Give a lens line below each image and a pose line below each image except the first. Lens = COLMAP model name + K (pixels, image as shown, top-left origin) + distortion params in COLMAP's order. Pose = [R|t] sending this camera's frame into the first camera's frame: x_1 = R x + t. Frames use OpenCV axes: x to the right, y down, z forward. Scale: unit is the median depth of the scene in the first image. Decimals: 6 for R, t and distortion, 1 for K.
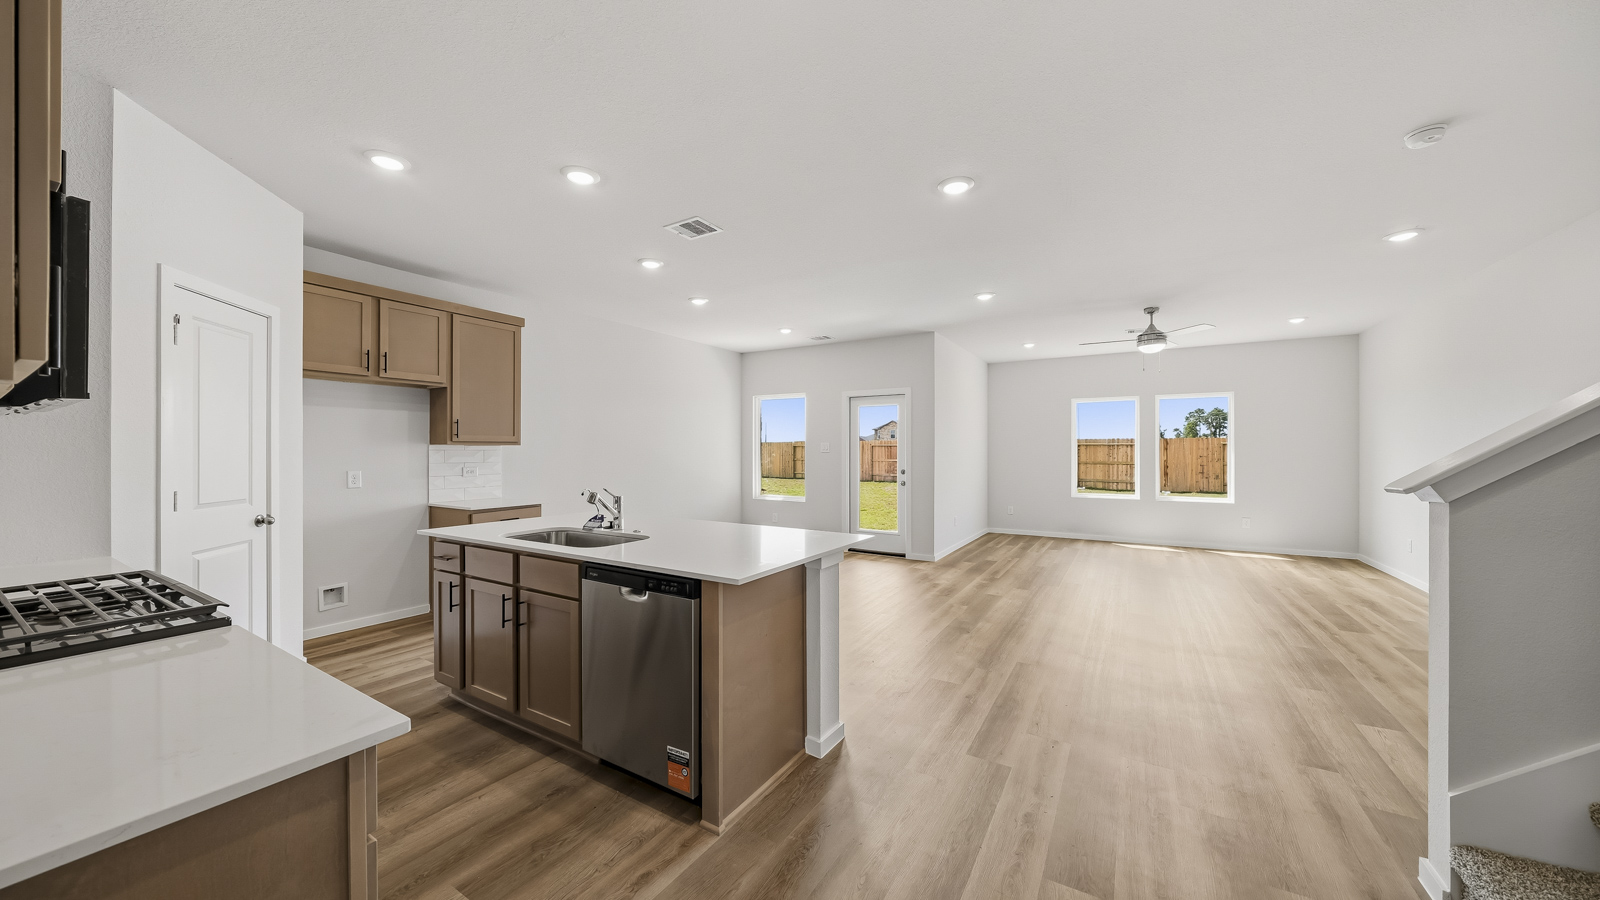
lens RADIAL K [[545.4, 0, 796.5], [0, 545.4, 450.9], [0, 0, 1]] dist [-0.008493, -0.000026]
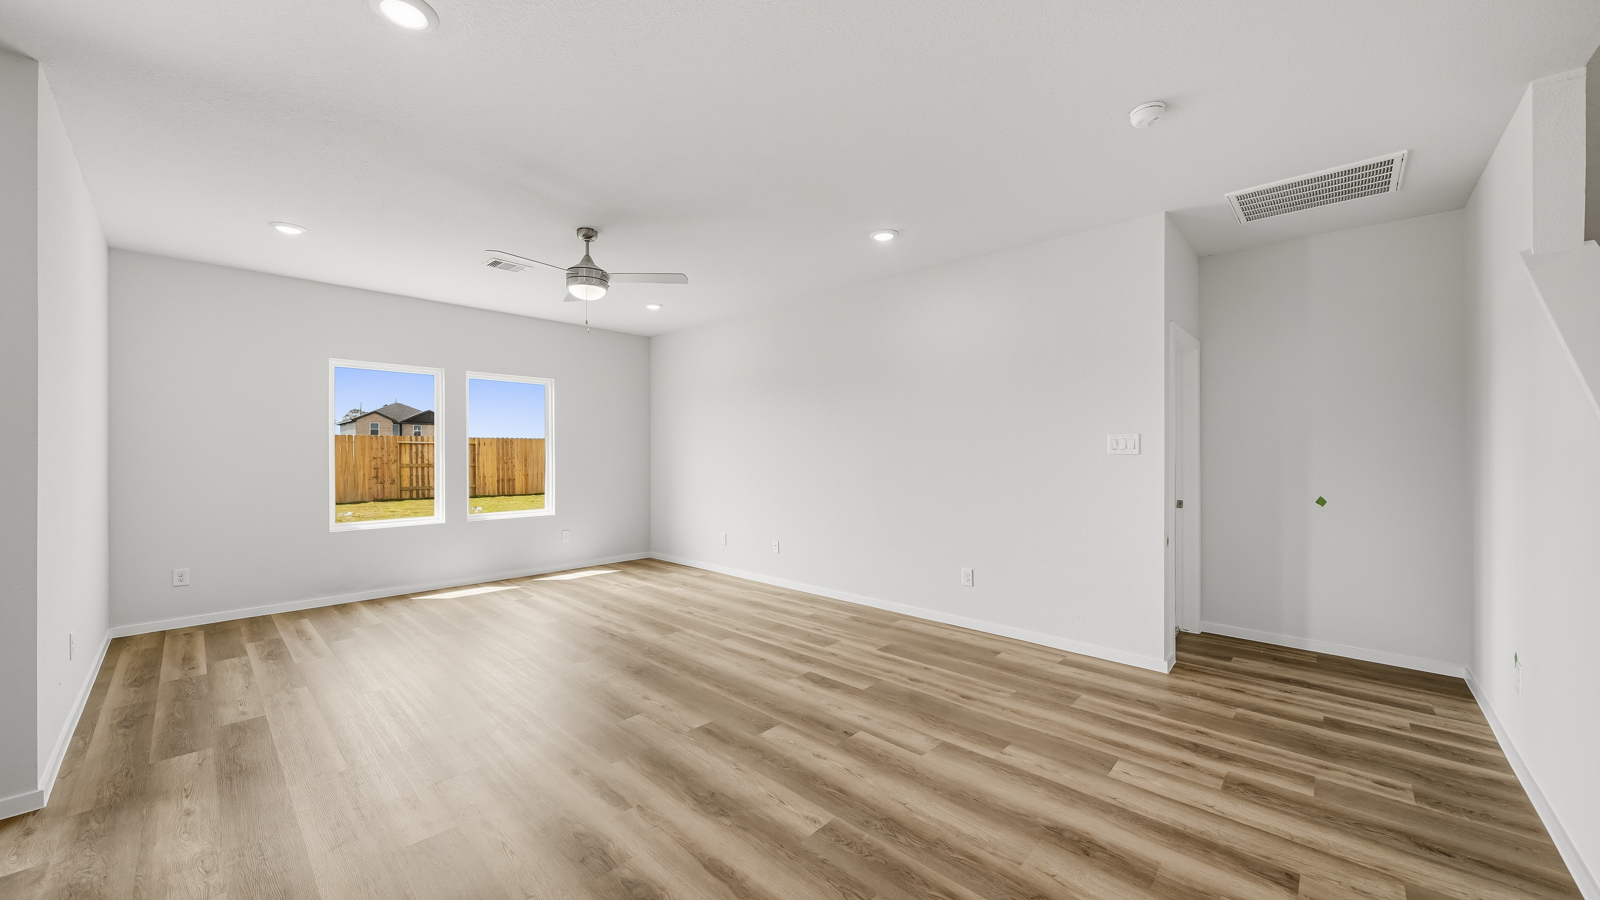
lens RADIAL K [[584.5, 0, 794.3], [0, 584.5, 455.2], [0, 0, 1]] dist [0.000443, -0.000044]
pose [[0.211939, -0.004825, 0.977271, 0.022496], [-0.001985, 0.999984, 0.005368, 0.001568], [-0.977281, -0.003077, 0.211926, 0.618920]]
